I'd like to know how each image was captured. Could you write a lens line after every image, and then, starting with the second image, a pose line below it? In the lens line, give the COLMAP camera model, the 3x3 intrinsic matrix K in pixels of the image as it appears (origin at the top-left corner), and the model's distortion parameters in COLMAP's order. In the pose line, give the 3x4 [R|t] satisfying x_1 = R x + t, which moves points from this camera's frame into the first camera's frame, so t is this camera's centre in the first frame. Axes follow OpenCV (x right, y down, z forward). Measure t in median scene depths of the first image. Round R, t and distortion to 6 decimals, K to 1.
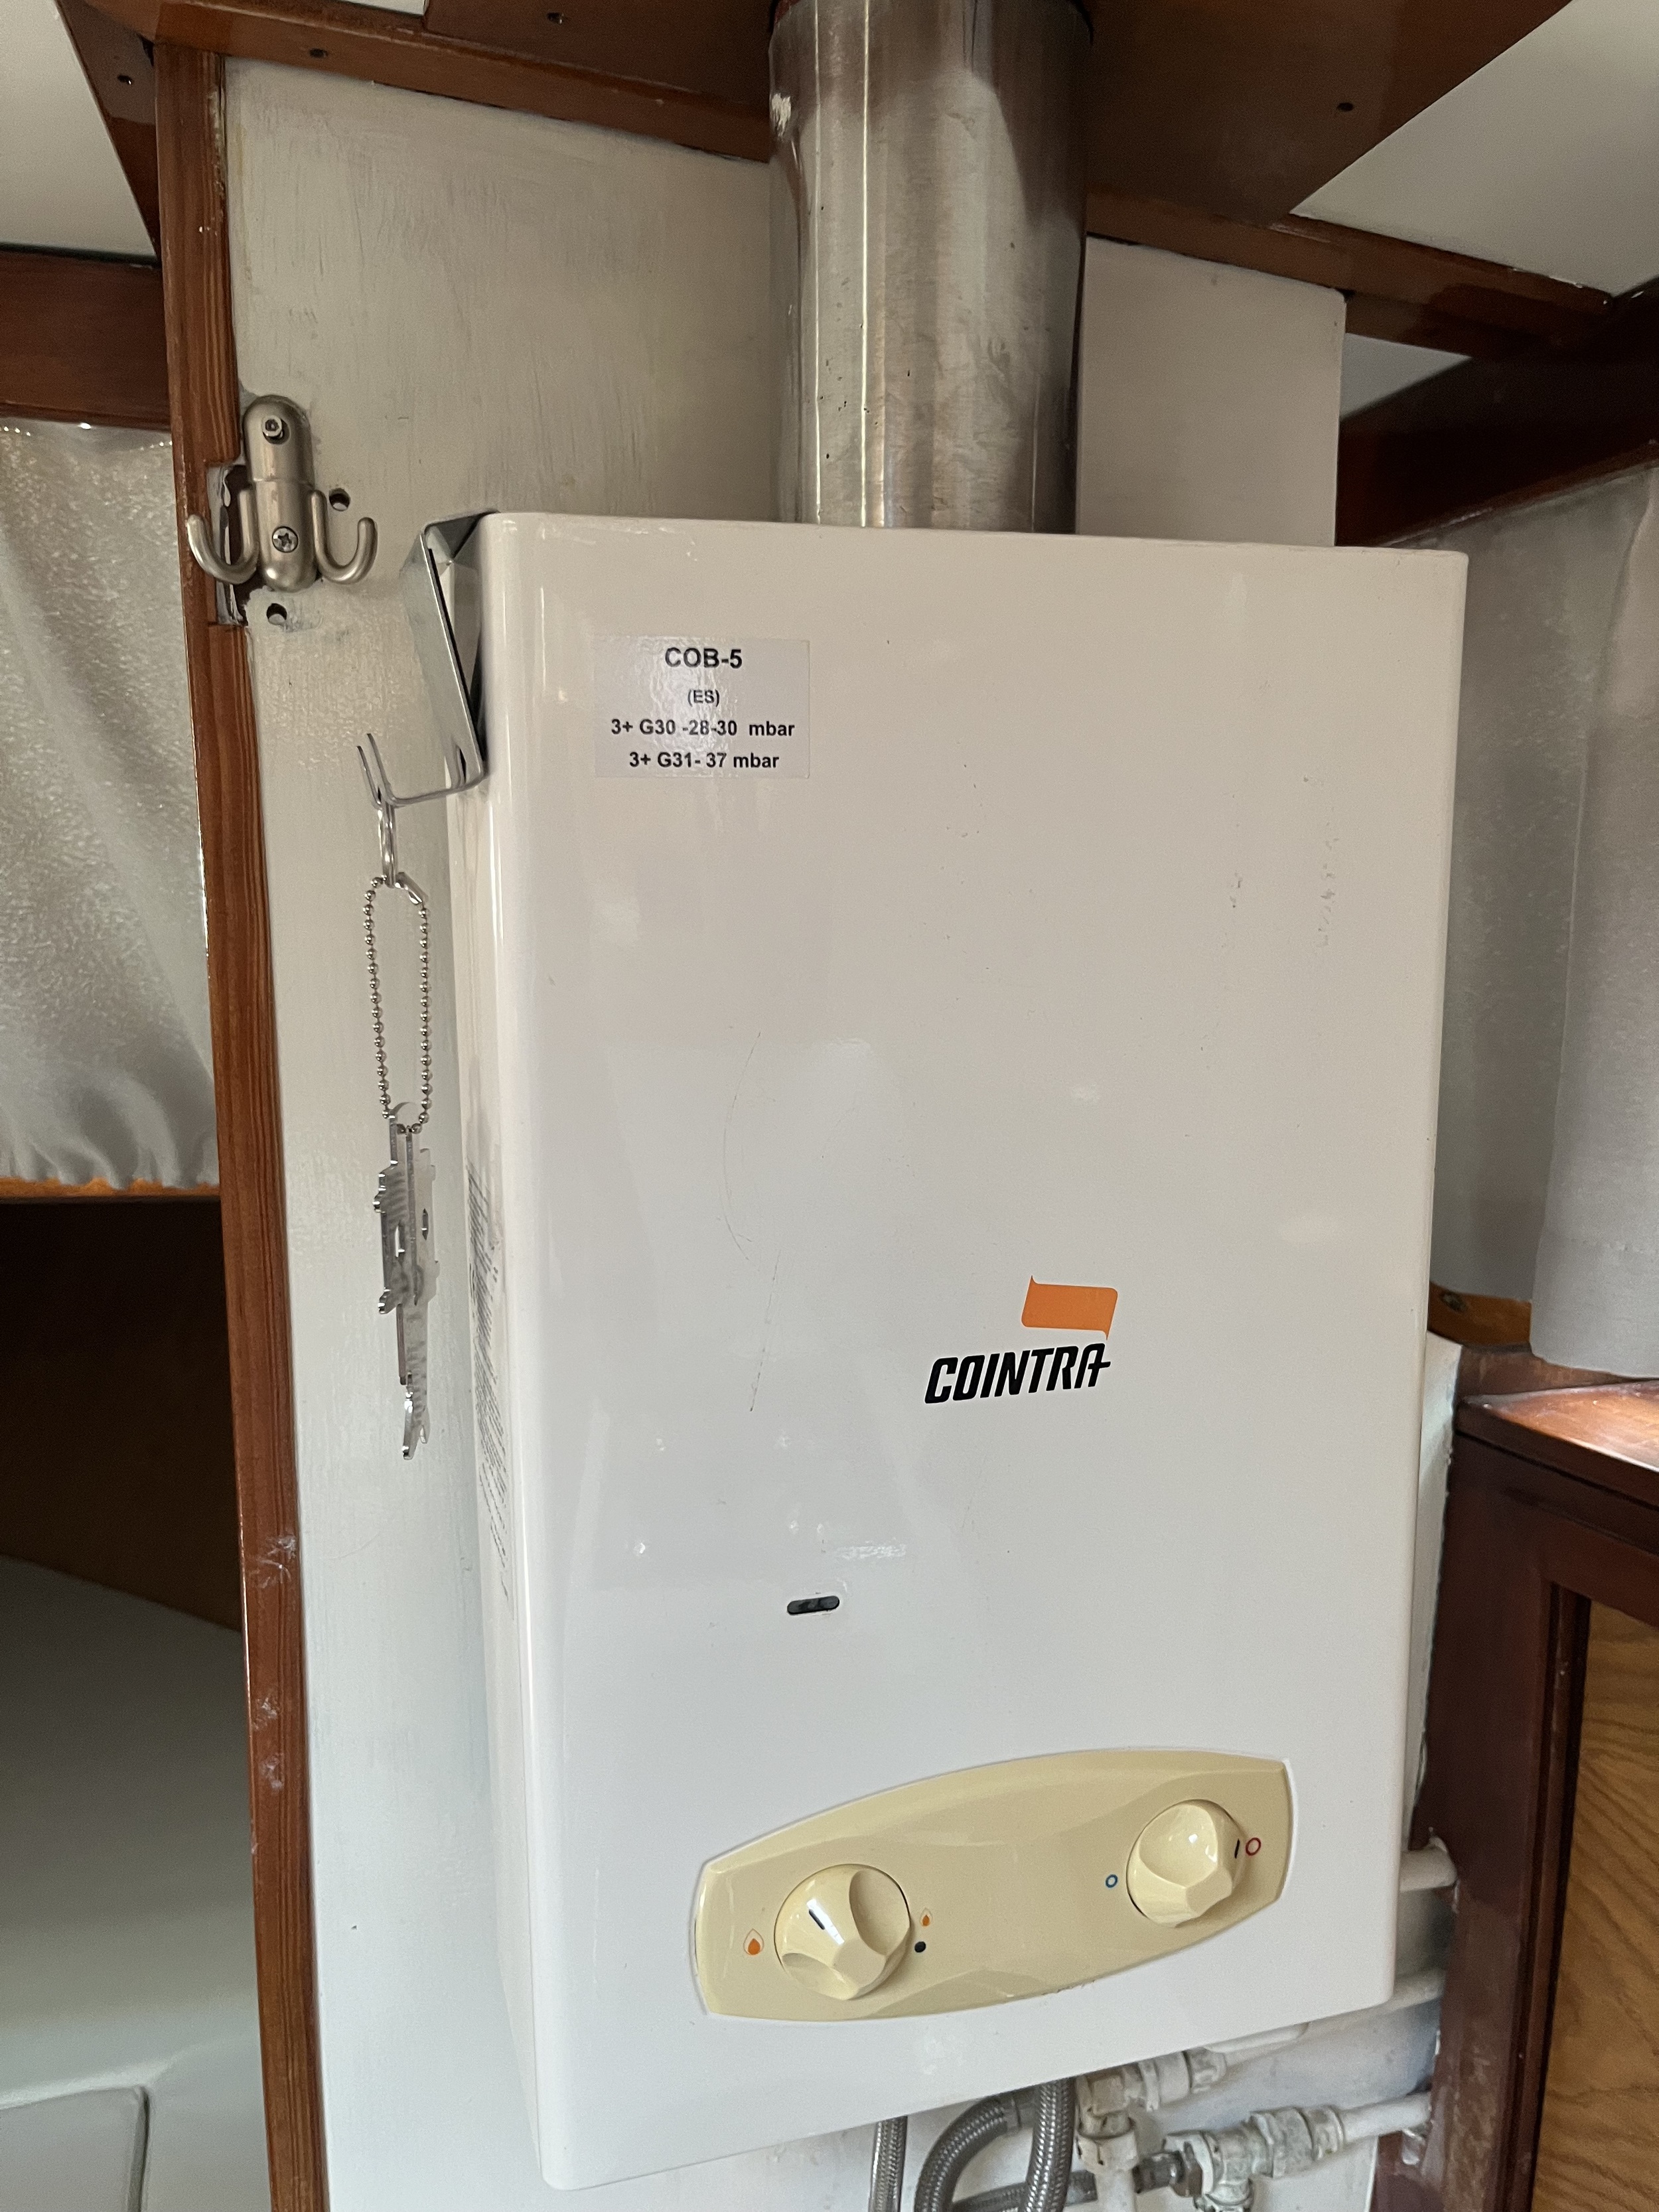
lens RADIAL K [[1650.3, 0, 829.5], [0, 1650.3, 1106.0], [0, 0, 1]] dist [0.072777, -0.100681]
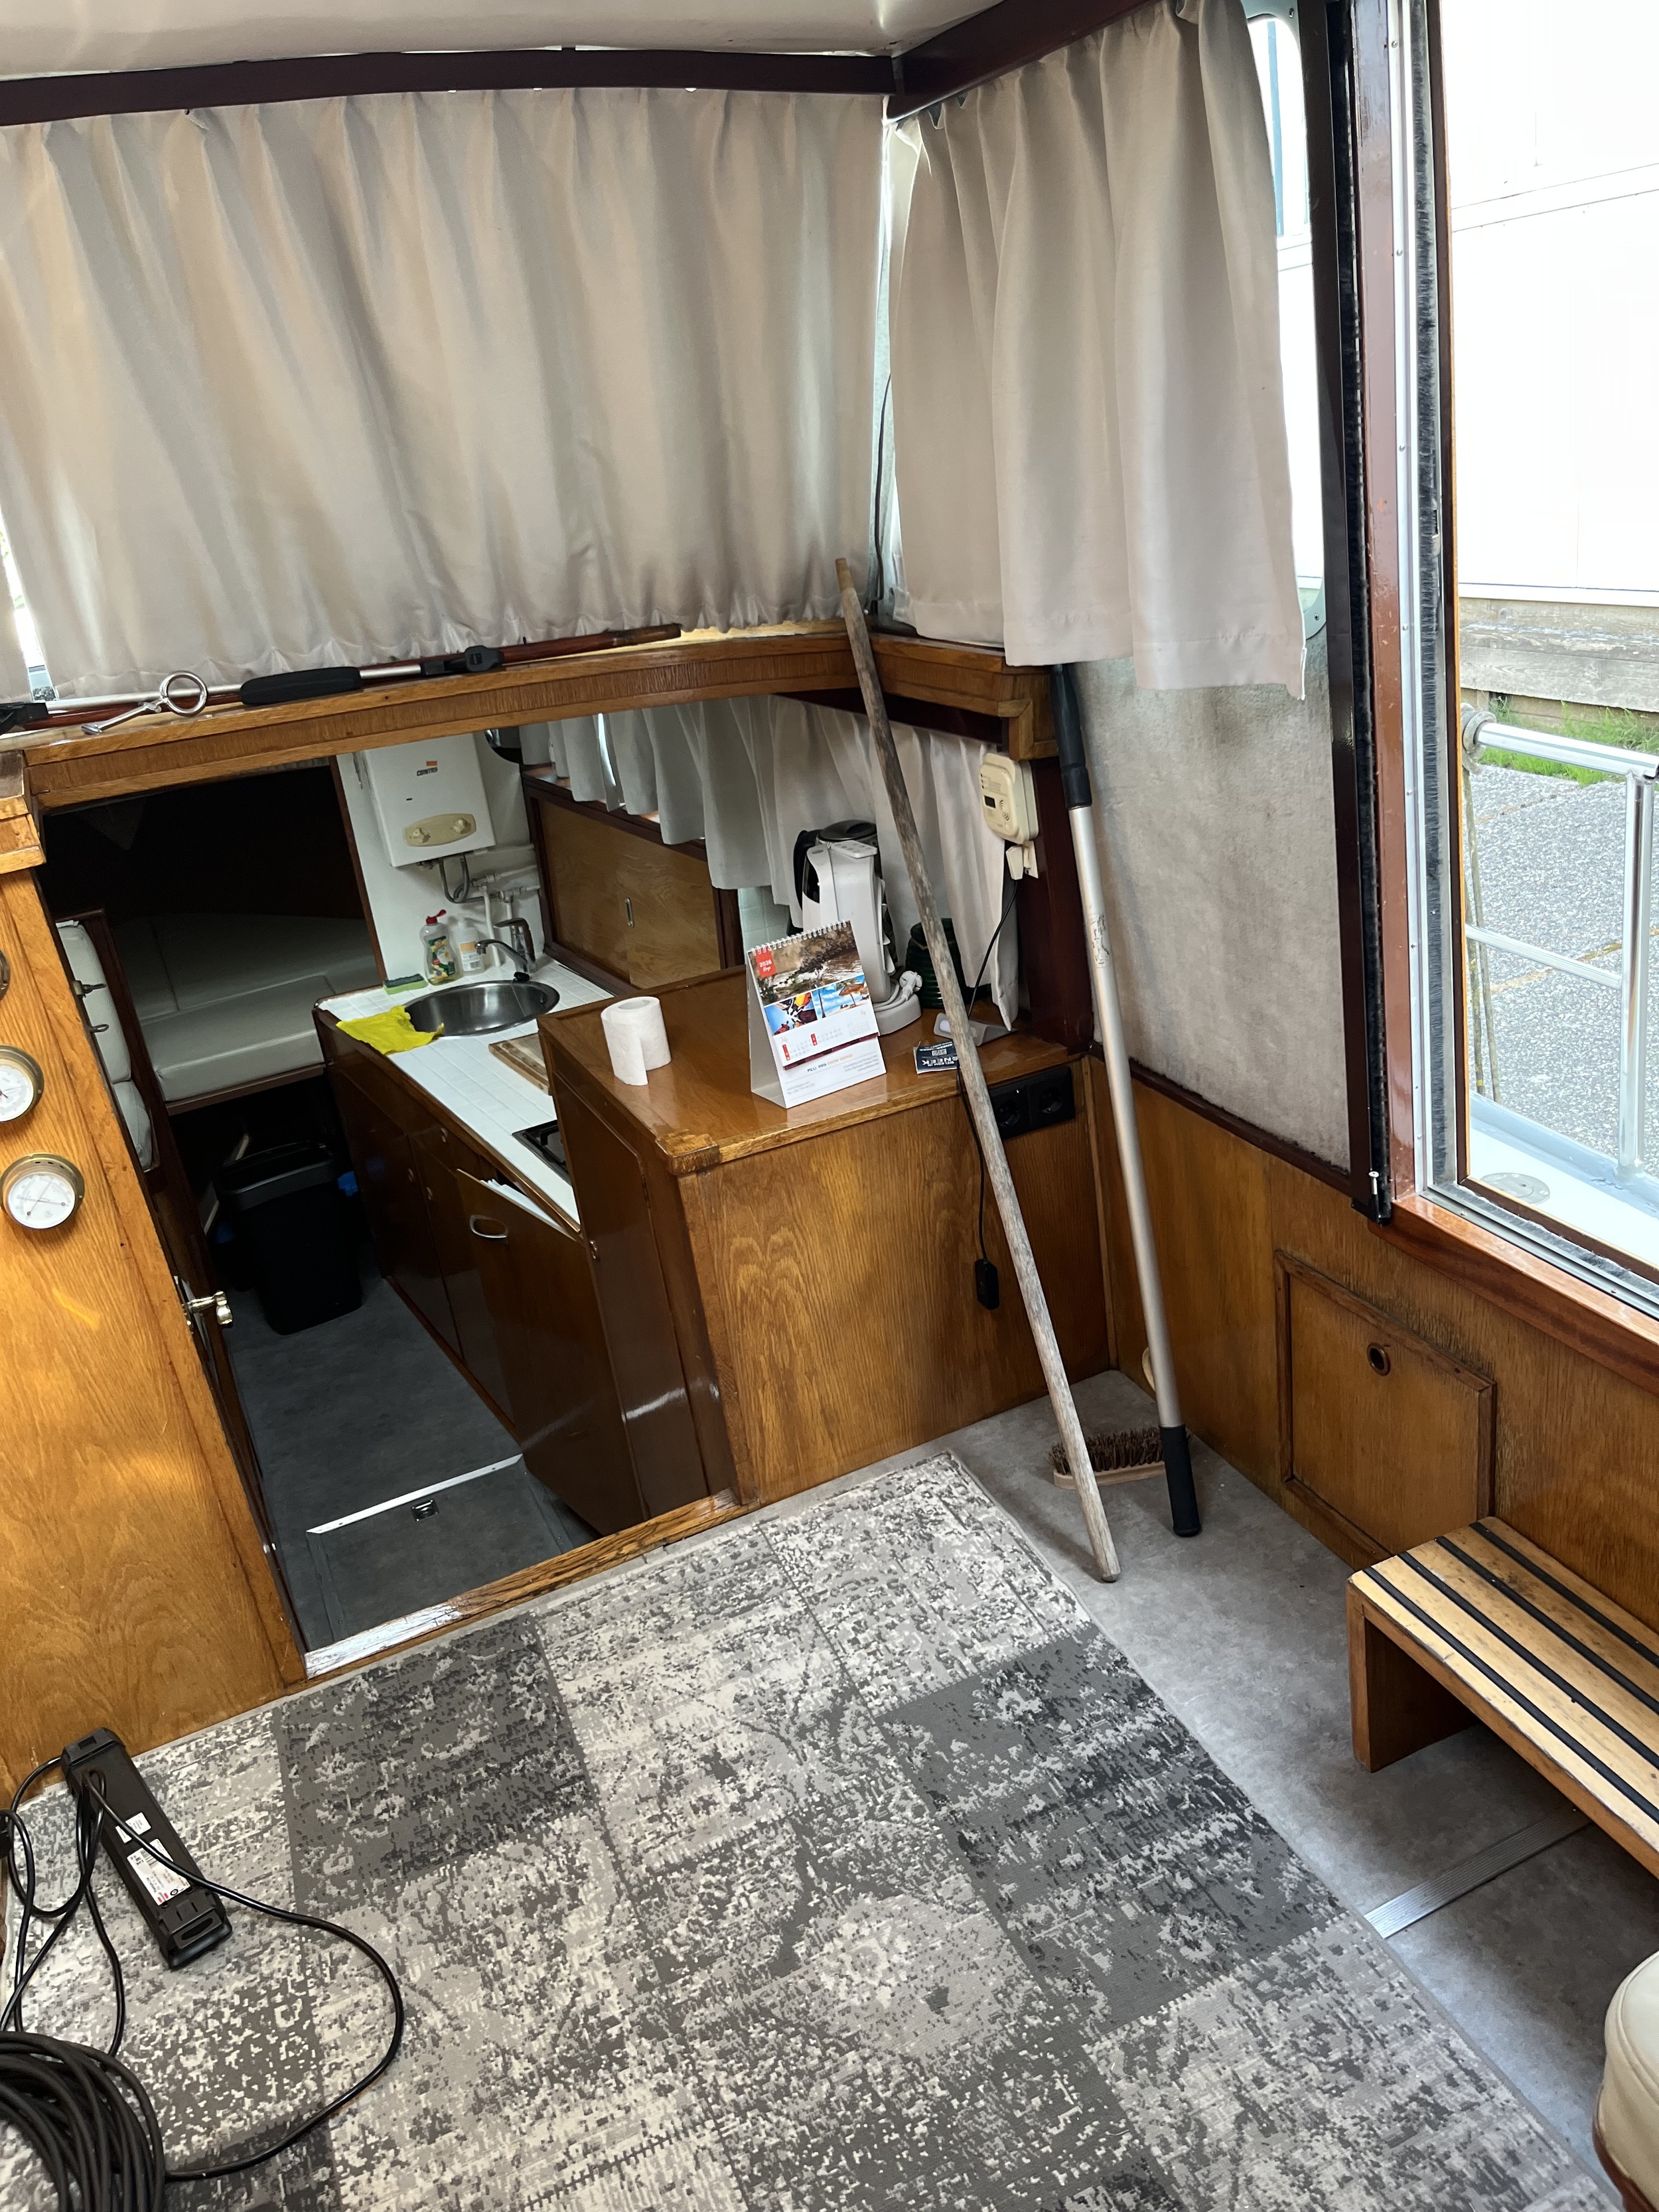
lens RADIAL K [[1650.3, 0, 829.5], [0, 1650.3, 1106.0], [0, 0, 1]] dist [0.072777, -0.100681]
pose [[0.987576, -0.146598, 0.056599, 1.343774], [0.123856, 0.947805, 0.293812, -0.450395], [-0.096717, -0.283152, 0.954186, -7.532612]]
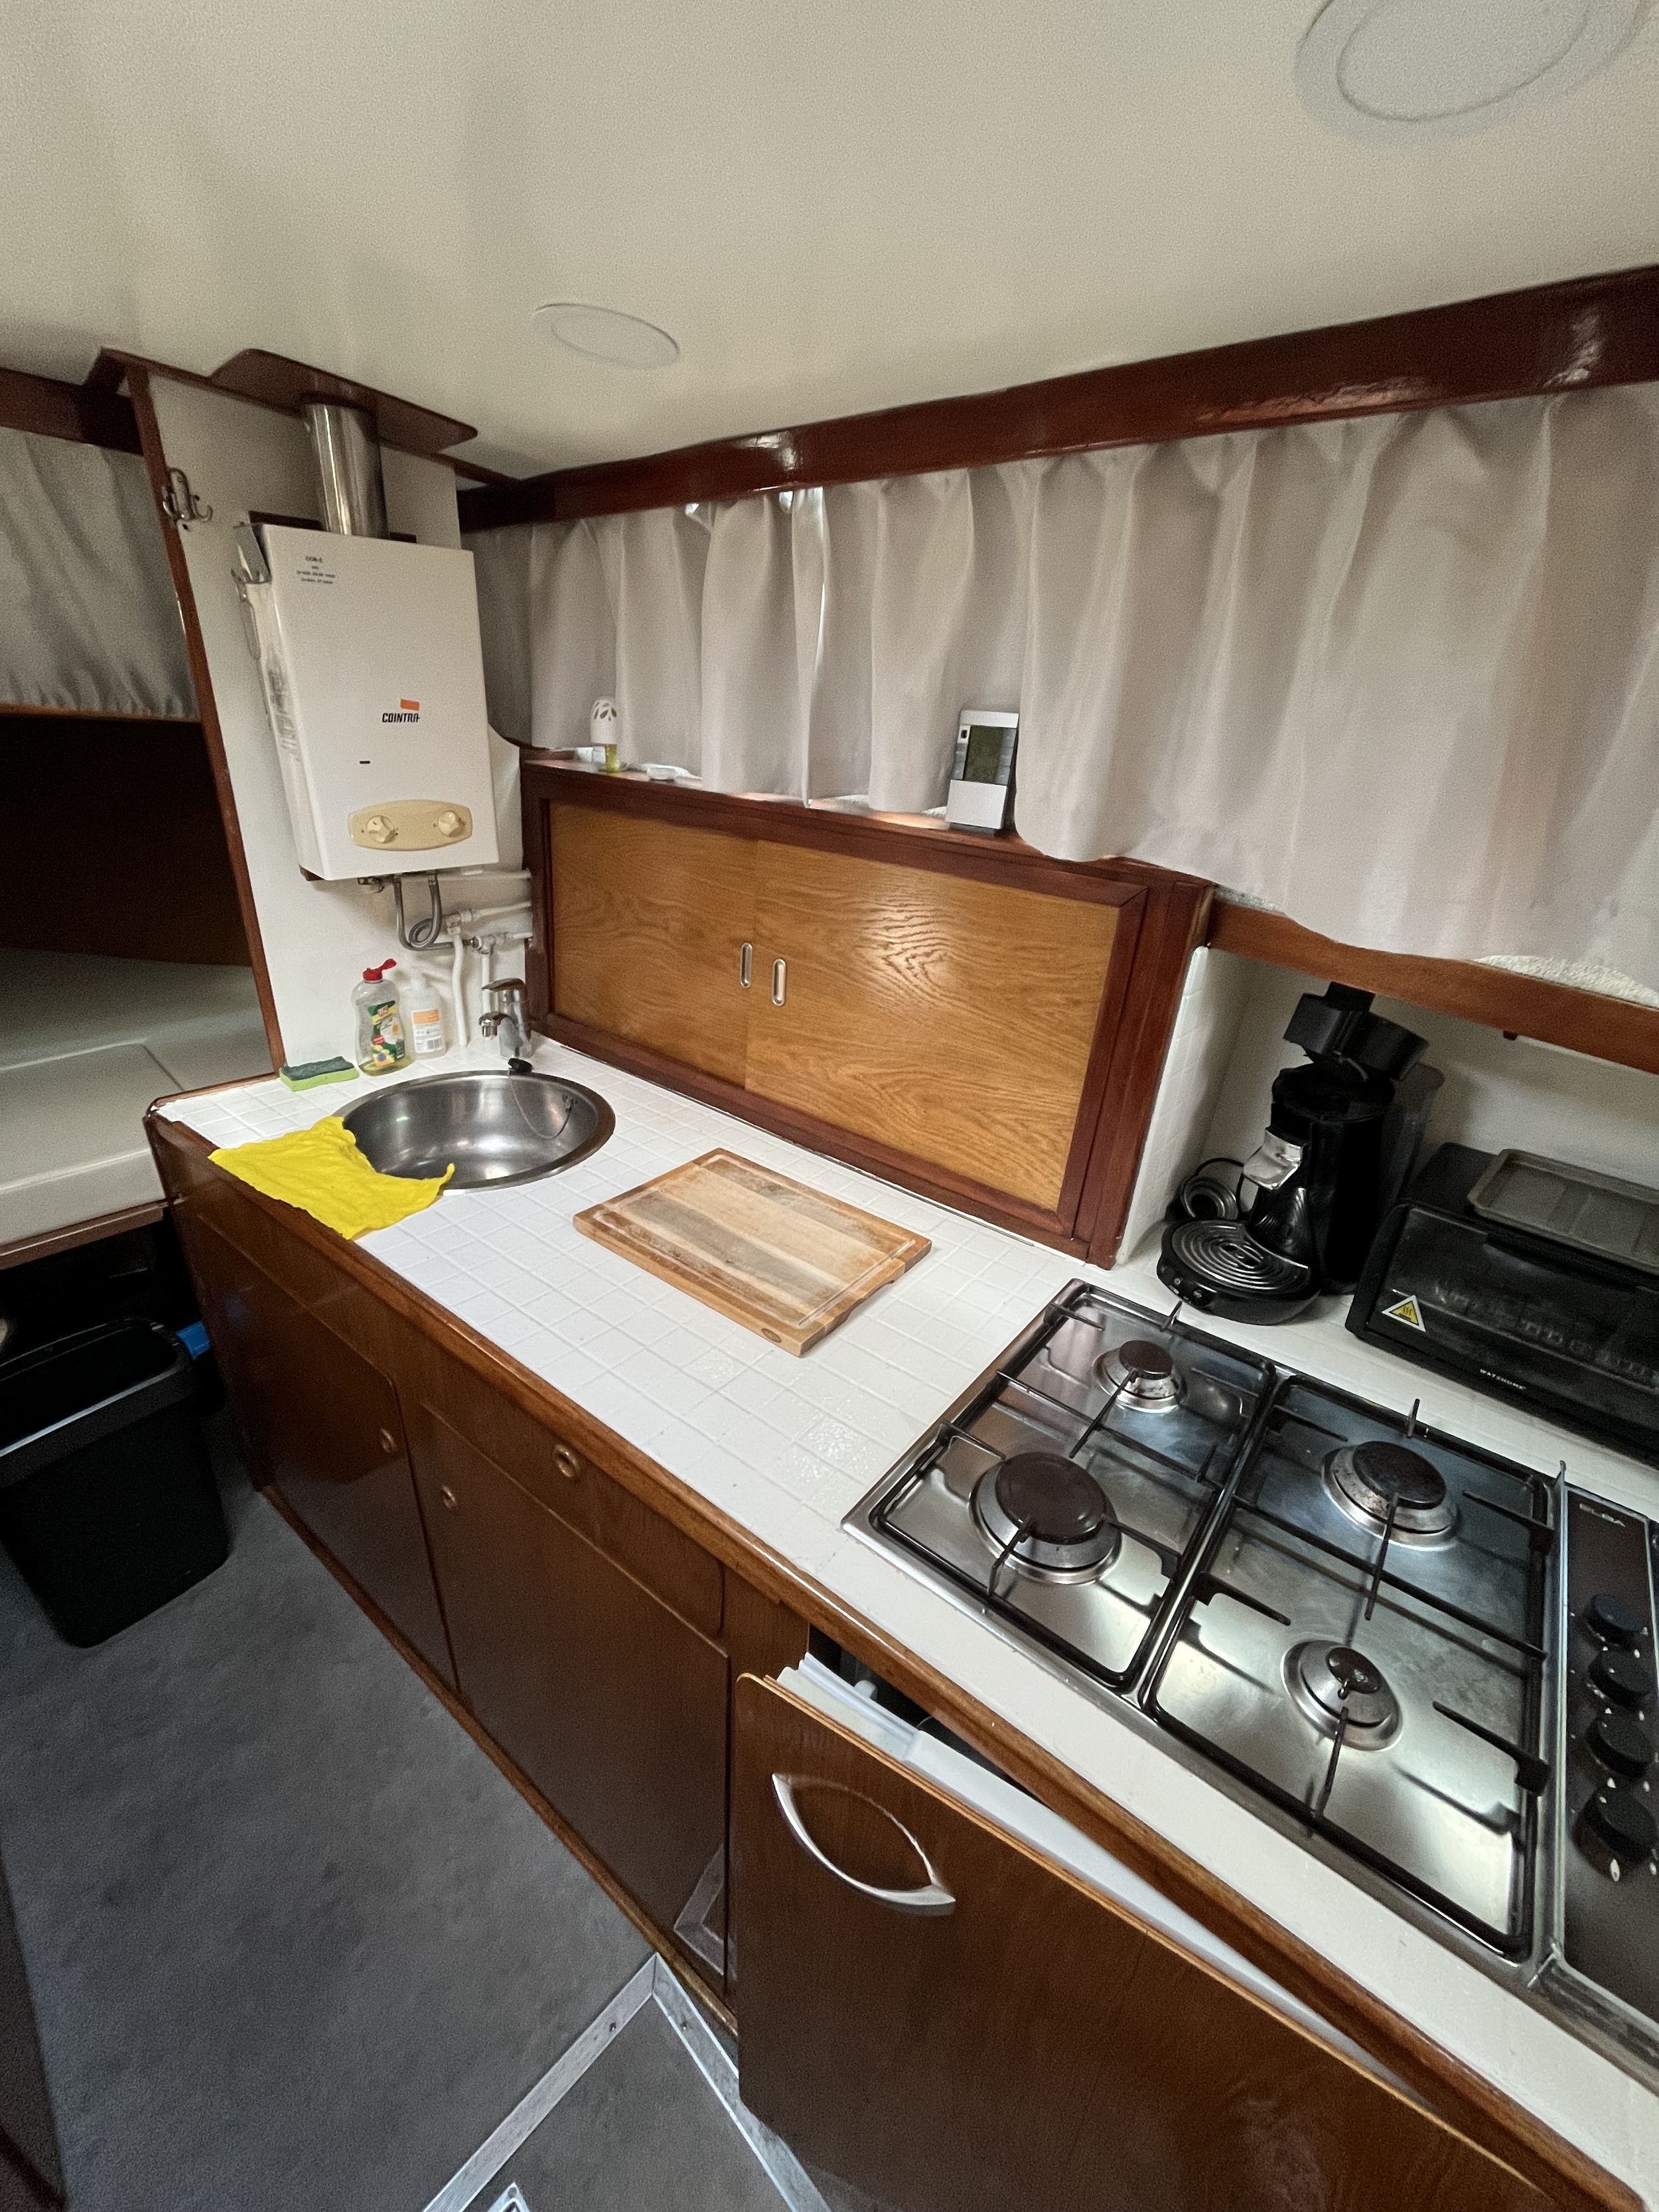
lens RADIAL K [[899.8, 0, 815.4], [0, 899.8, 1105.5], [0, 0, 1]] dist [-0.000442, -0.000099]
pose [[0.884760, -0.150296, 0.441147, -0.149324], [-0.007258, 0.942014, 0.335494, 0.311783], [-0.465990, -0.300034, 0.832366, -2.105729]]
